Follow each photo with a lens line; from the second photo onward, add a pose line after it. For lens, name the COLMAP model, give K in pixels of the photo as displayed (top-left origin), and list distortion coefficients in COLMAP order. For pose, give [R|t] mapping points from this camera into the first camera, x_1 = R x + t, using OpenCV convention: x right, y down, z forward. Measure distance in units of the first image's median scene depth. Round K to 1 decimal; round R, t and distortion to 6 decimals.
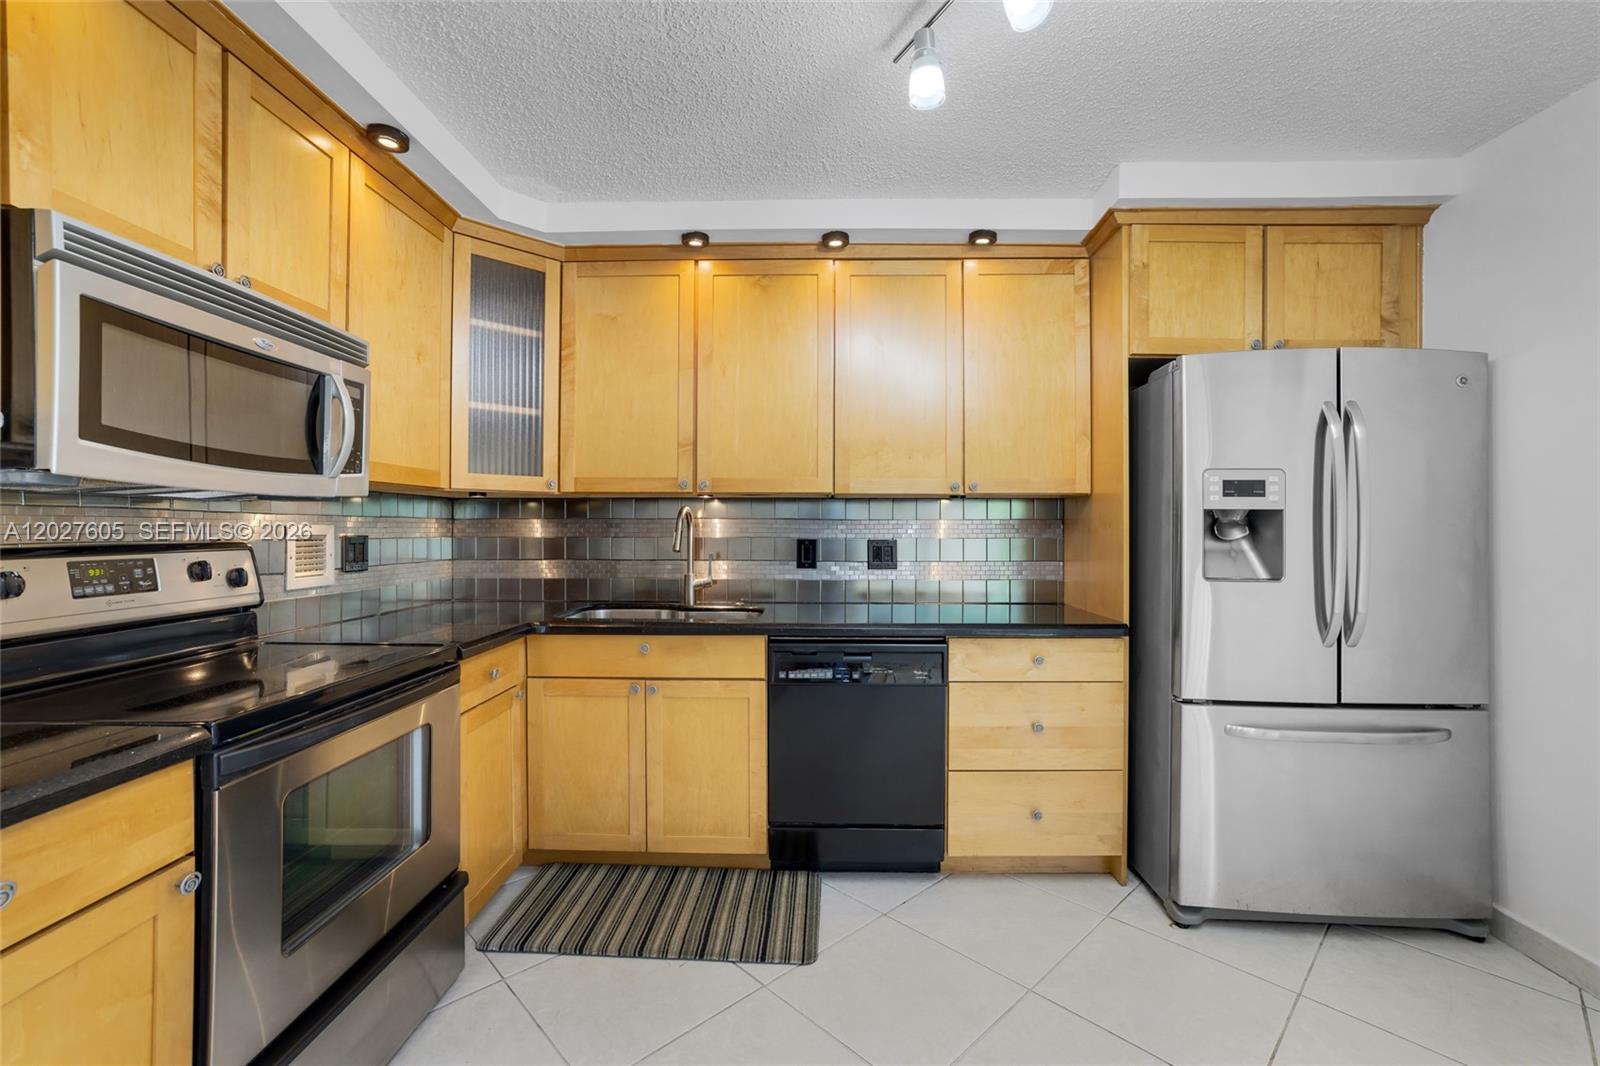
lens RADIAL K [[686.7, 0, 800.0], [0, 686.7, 533.0], [0, 0, 1]] dist [-0.051790, 0.028771]
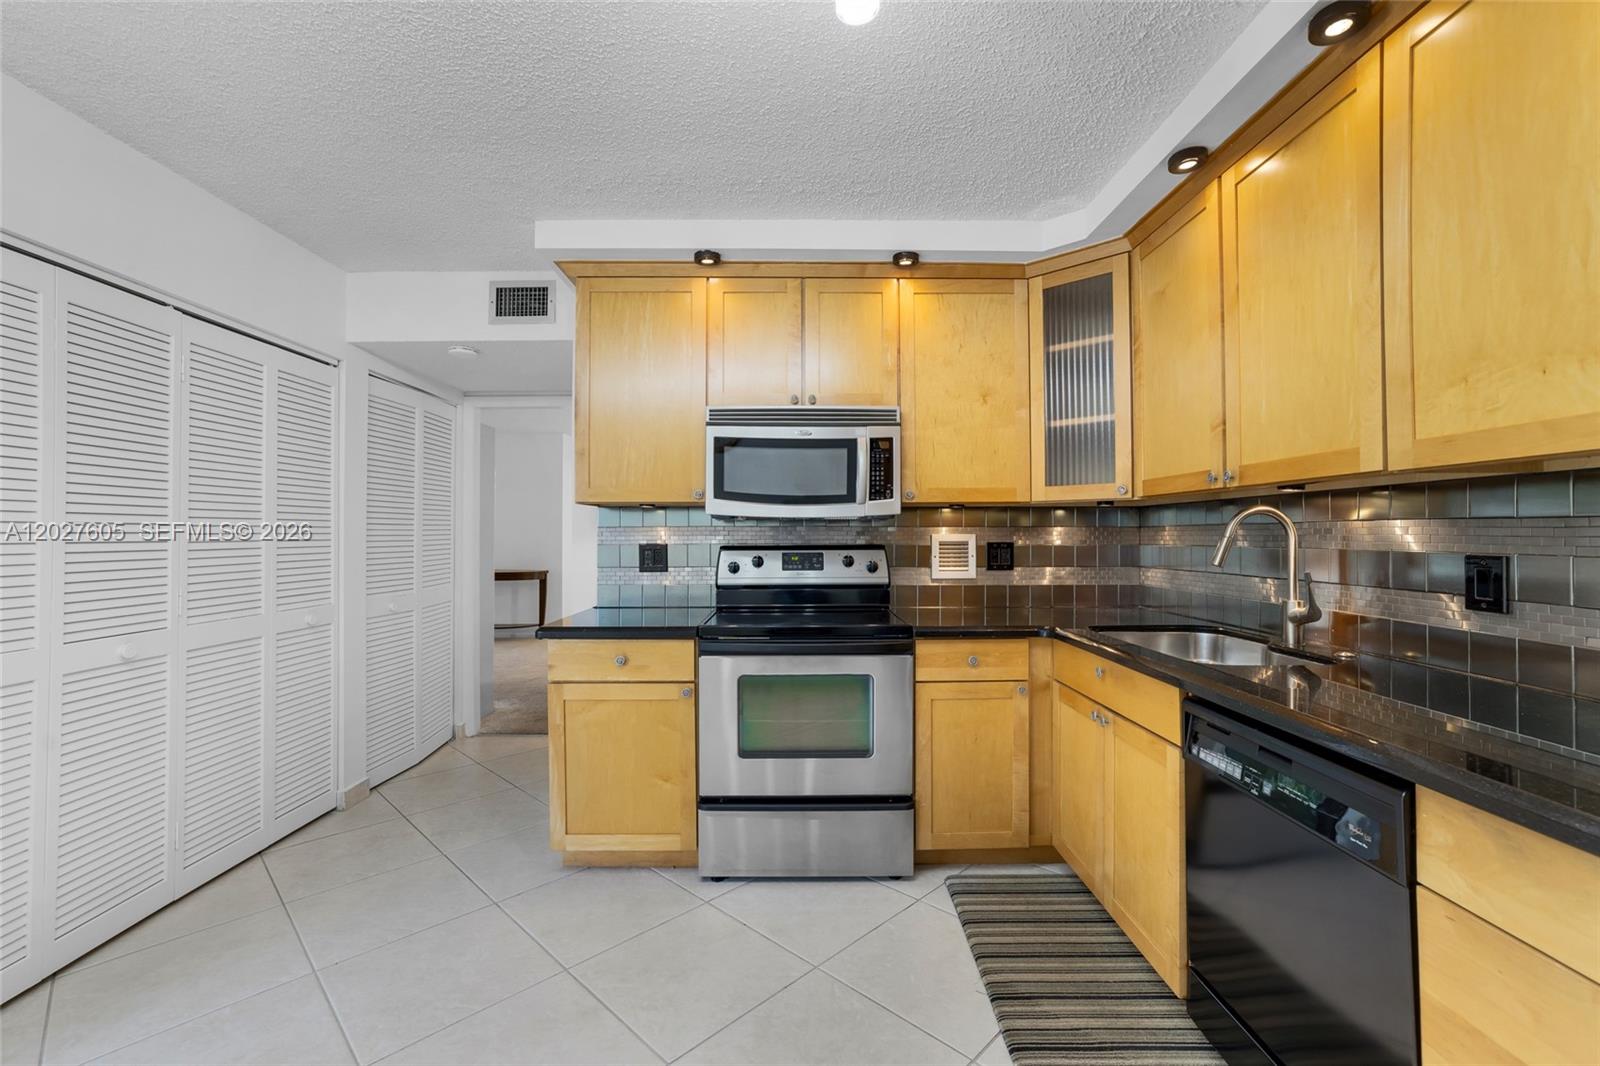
lens RADIAL K [[686.7, 0, 800.0], [0, 686.7, 533.0], [0, 0, 1]] dist [-0.051790, 0.028771]
pose [[0.031668, -0.006265, -0.999479, 0.679188], [-0.005440, 0.999964, -0.006440, -0.003164], [0.999484, 0.005641, 0.031633, 0.623029]]
